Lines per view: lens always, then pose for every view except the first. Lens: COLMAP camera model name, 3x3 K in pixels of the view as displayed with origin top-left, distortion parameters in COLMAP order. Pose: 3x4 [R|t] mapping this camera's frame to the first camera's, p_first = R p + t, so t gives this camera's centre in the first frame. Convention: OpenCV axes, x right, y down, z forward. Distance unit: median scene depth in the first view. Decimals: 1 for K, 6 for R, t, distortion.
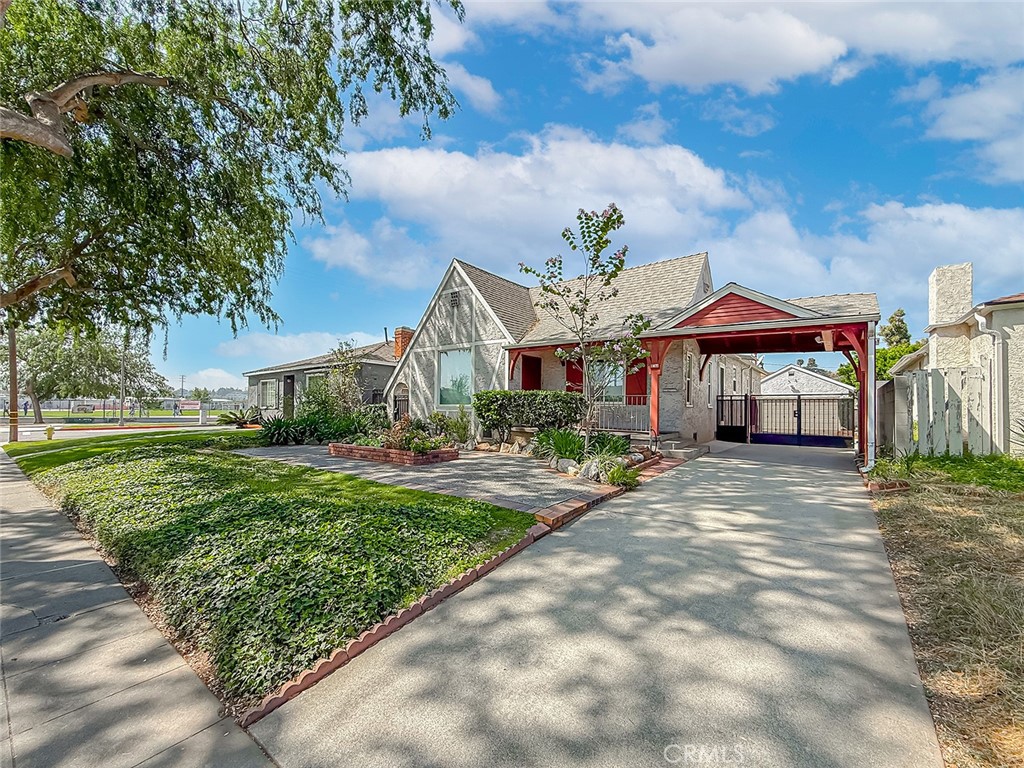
lens RADIAL K [[440.9, 0, 499.4], [0, 440.9, 410.2], [0, 0, 1]] dist [-0.003815, -0.000255]
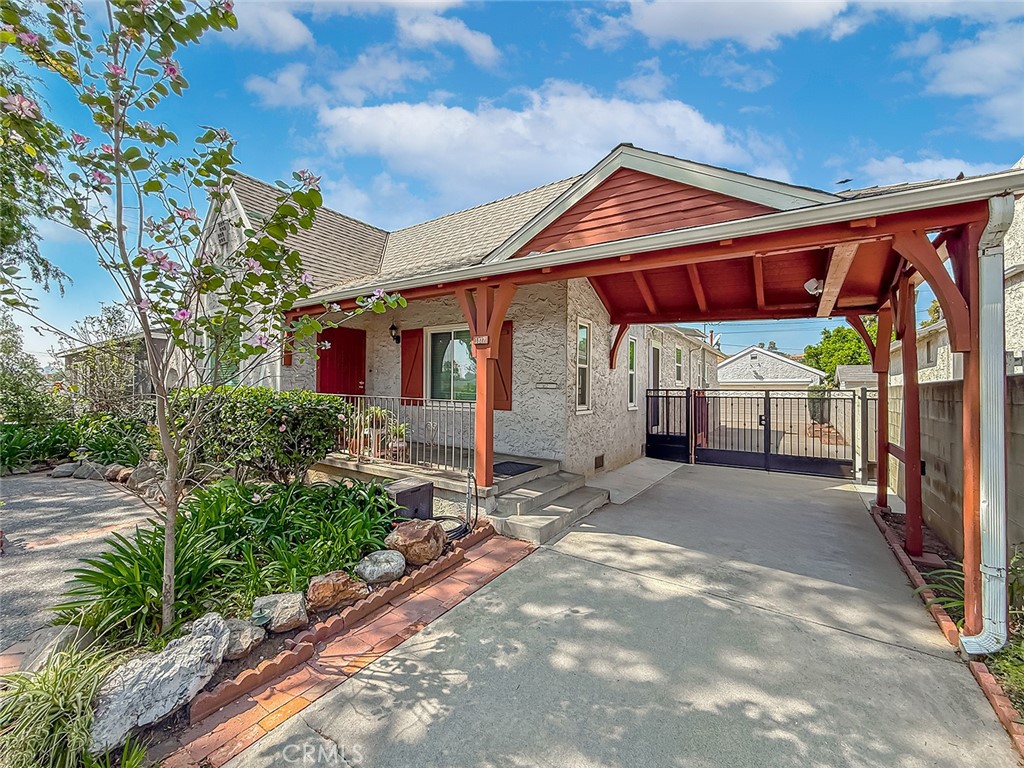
lens RADIAL K [[421.7, 0, 512.0], [0, 421.7, 384.0], [0, 0, 1]] dist [-0.000918, 0.000041]
pose [[0.997811, 0.001522, 0.066111, 0.269886], [-0.000650, 0.999913, -0.013203, -0.035163], [-0.066125, 0.013131, 0.997725, 0.411745]]
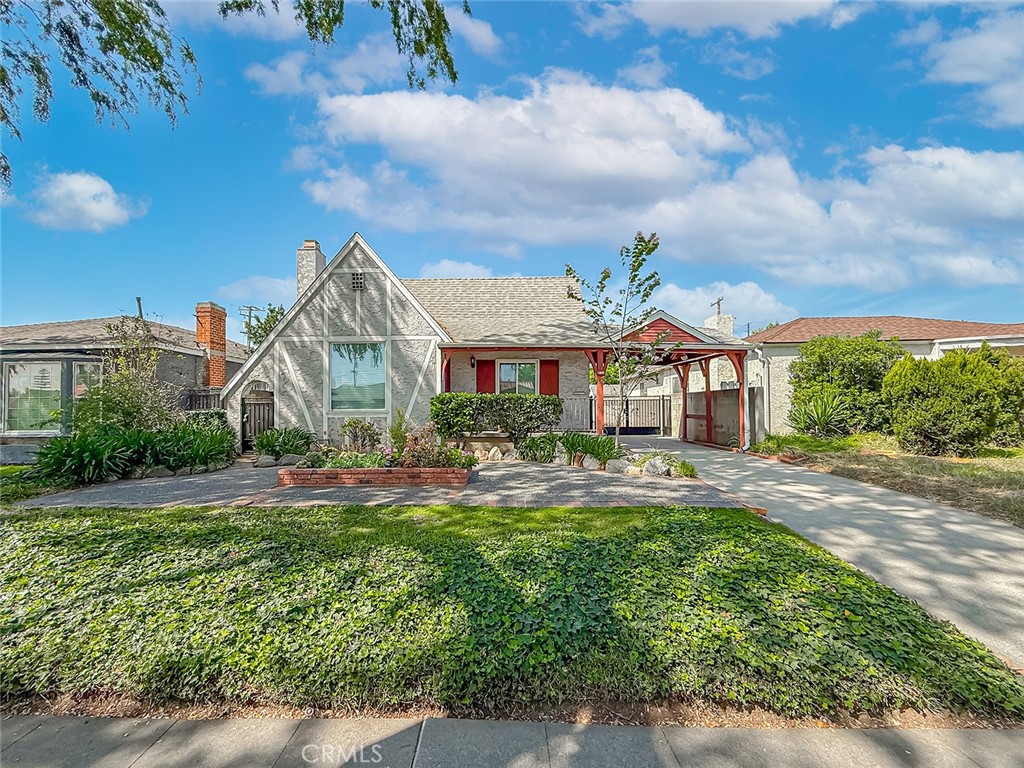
lens RADIAL K [[440.9, 0, 499.4], [0, 440.9, 410.2], [0, 0, 1]] dist [-0.003815, -0.000255]
pose [[0.784731, -0.020677, 0.619491, -0.436687], [0.017563, 0.999784, 0.011122, -0.015238], [-0.619587, 0.002153, 0.784925, 0.196082]]
